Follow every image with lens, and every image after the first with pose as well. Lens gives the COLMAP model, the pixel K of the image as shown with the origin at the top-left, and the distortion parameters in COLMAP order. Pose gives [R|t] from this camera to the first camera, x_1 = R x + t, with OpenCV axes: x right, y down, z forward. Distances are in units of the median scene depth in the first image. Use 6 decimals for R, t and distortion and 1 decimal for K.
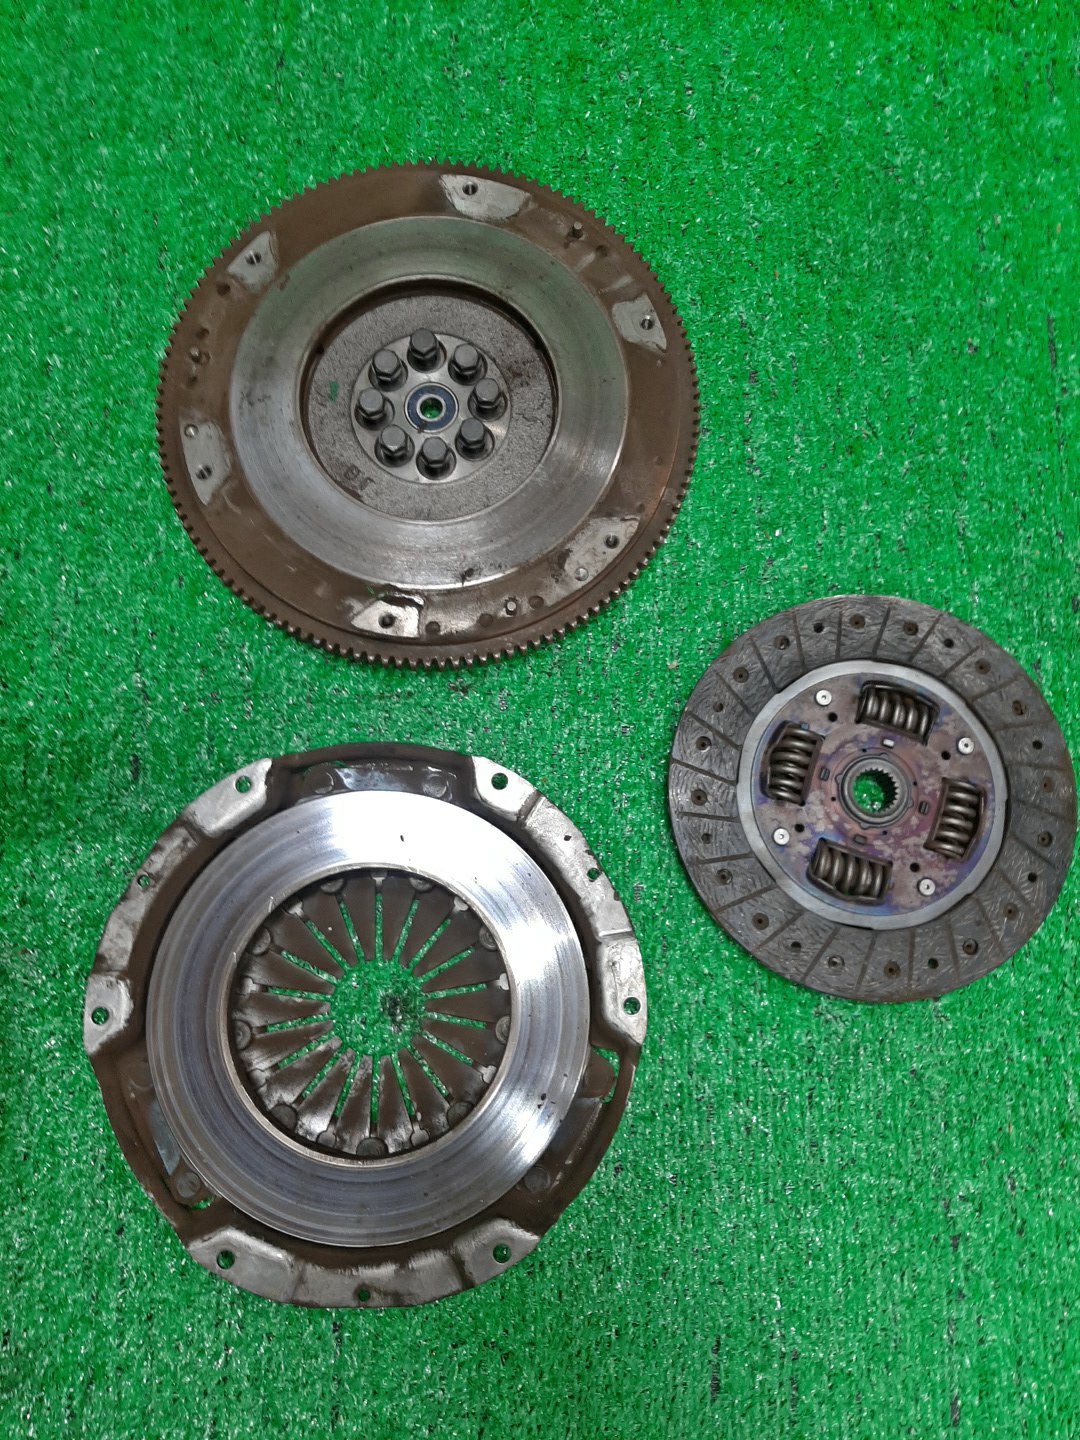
lens RADIAL K [[1122.9, 0, 540.0], [0, 1122.9, 720.0], [0, 0, 1]] dist [0.085405, -0.162518]
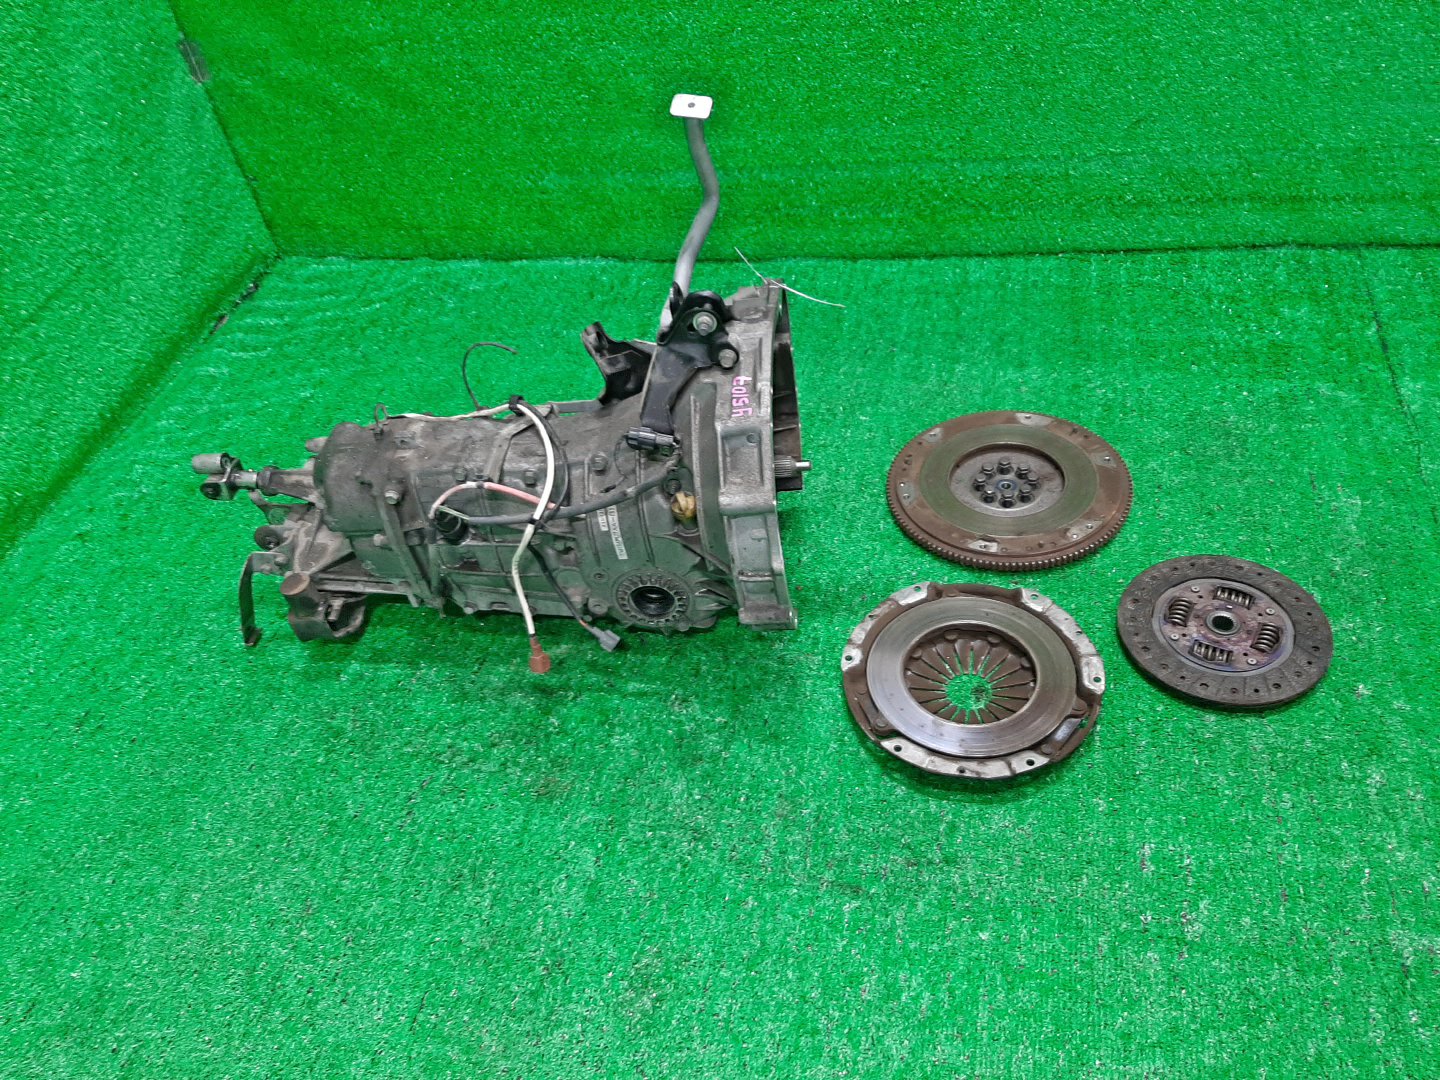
lens RADIAL K [[1122.9, 0, 733.9], [0, 1122.9, 540.2], [0, 0, 1]] dist [0.085405, -0.162518]
pose [[0.965678, 0.049298, -0.255022, -0.043735], [-0.188365, 0.808941, -0.556895, 1.248757], [0.178844, 0.585819, 0.790463, -0.873634]]
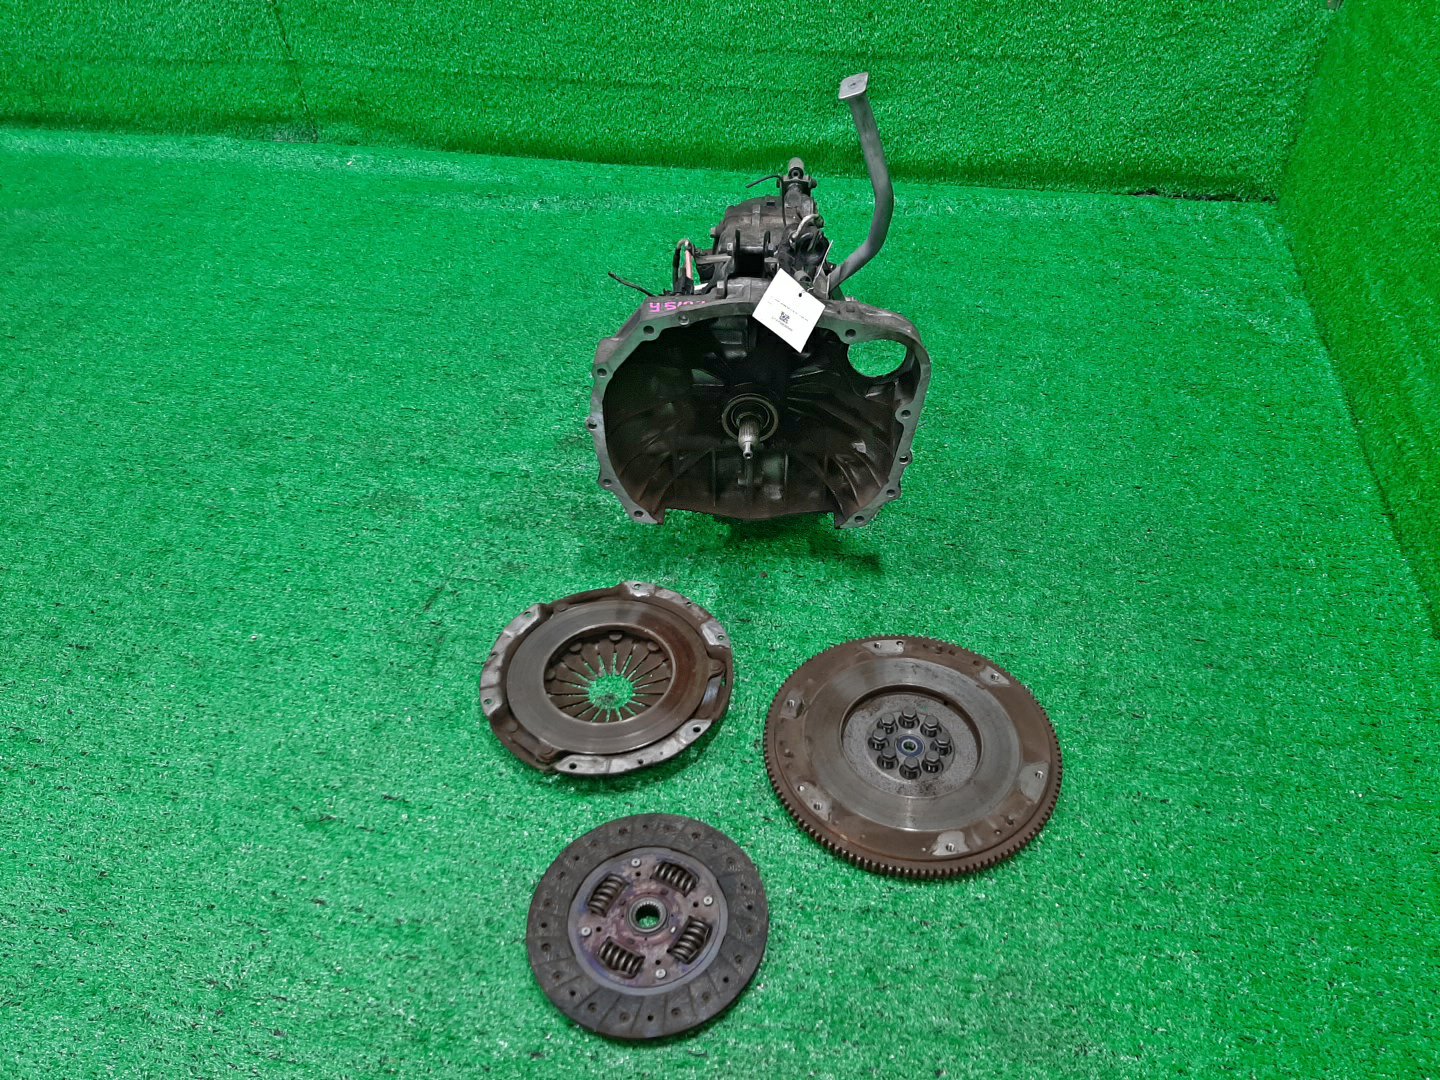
lens RADIAL K [[1122.9, 0, 733.9], [0, 1122.9, 540.2], [0, 0, 1]] dist [0.085405, -0.162518]
pose [[-0.193347, 0.641581, -0.742288, 1.167710], [-0.963861, 0.017117, 0.265855, -0.523331], [0.183273, 0.766865, 0.615085, -0.457573]]
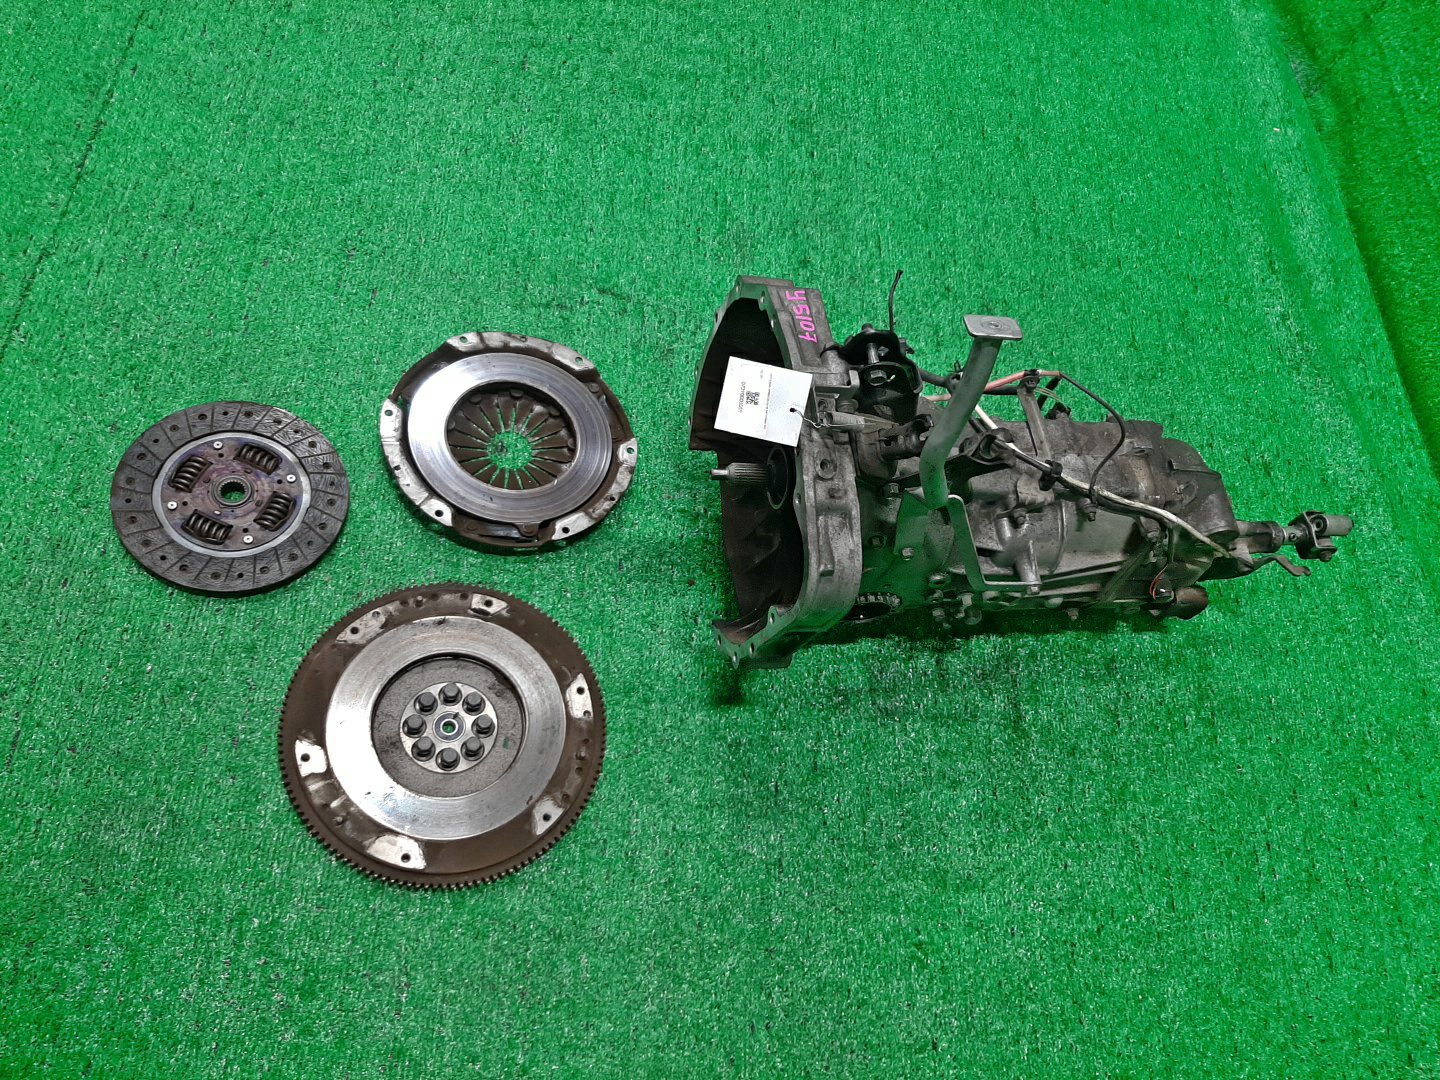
lens RADIAL K [[1122.9, 0, 733.9], [0, 1122.9, 540.2], [0, 0, 1]] dist [0.085405, -0.162518]
pose [[-0.954682, -0.151668, -0.256084, -0.028498], [-0.041435, -0.784310, 0.618984, -1.195814], [-0.294729, 0.601544, 0.742482, -0.593240]]
